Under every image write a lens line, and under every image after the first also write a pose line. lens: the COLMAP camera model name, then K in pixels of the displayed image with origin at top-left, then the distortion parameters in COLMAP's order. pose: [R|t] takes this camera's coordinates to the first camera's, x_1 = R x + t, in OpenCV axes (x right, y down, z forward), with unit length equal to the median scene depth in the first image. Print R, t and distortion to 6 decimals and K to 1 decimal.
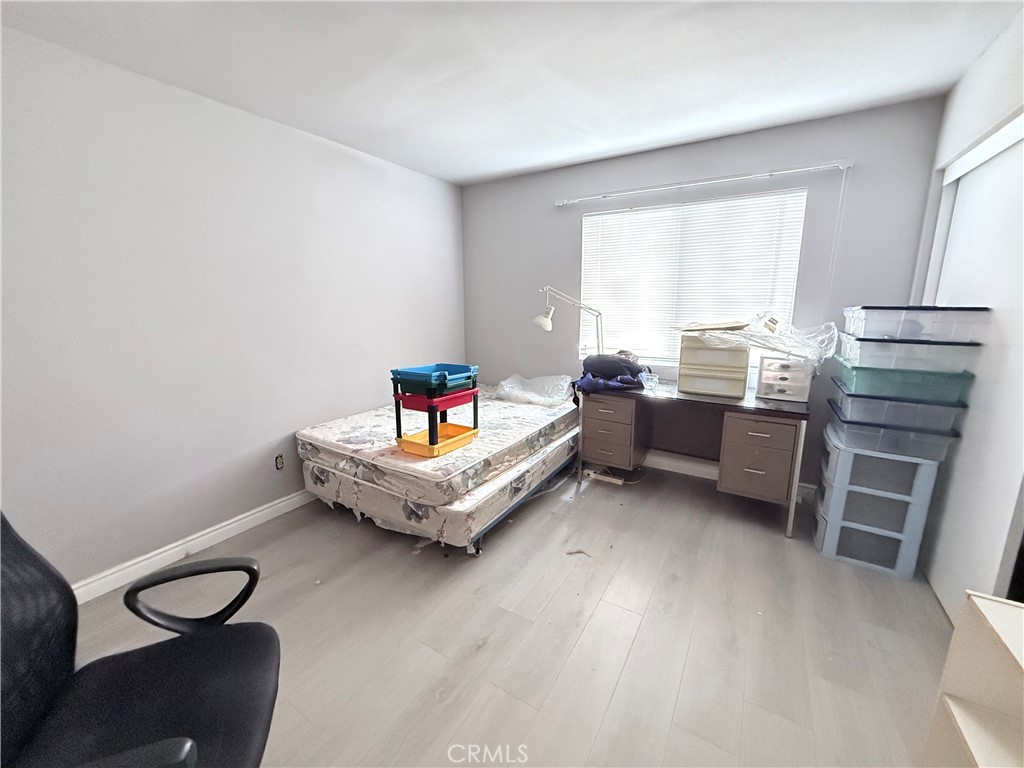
lens RADIAL K [[408.7, 0, 510.7], [0, 408.7, 386.7], [0, 0, 1]] dist [-0.003997, -0.000361]
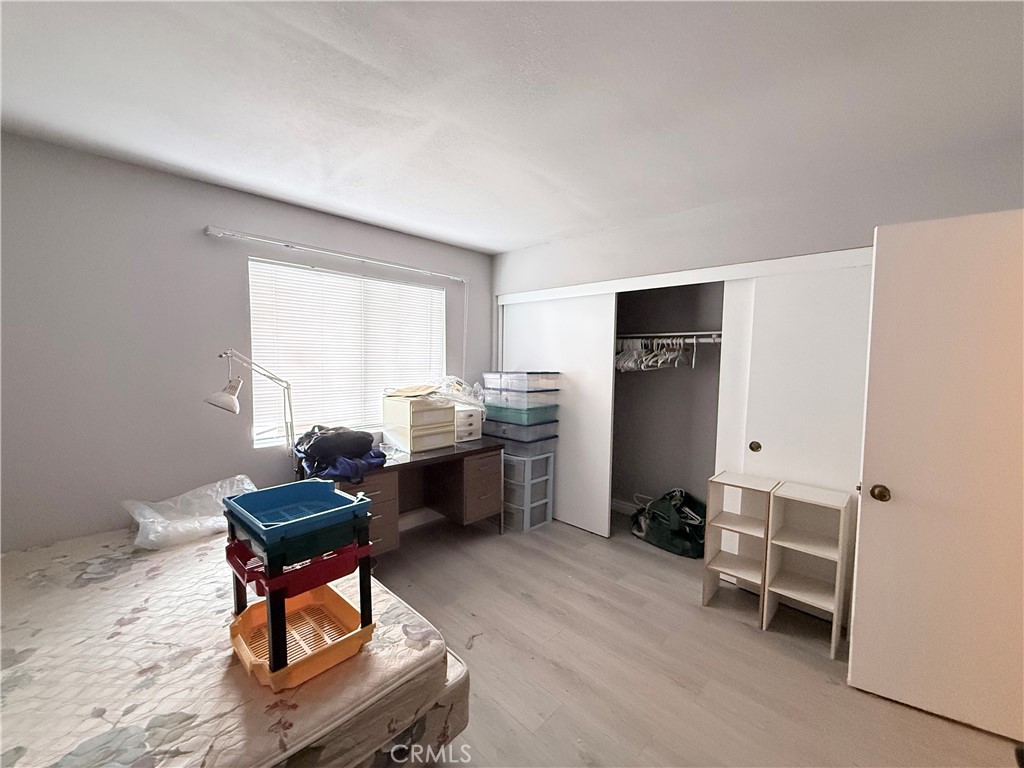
lens RADIAL K [[408.7, 0, 509.7], [0, 408.7, 382.5], [0, 0, 1]] dist [-0.003997, -0.000361]
pose [[0.207971, -0.049053, 0.976904, -0.636802], [0.192781, 0.981207, 0.008228, -0.145076], [-0.958949, 0.186618, 0.213519, 0.566008]]
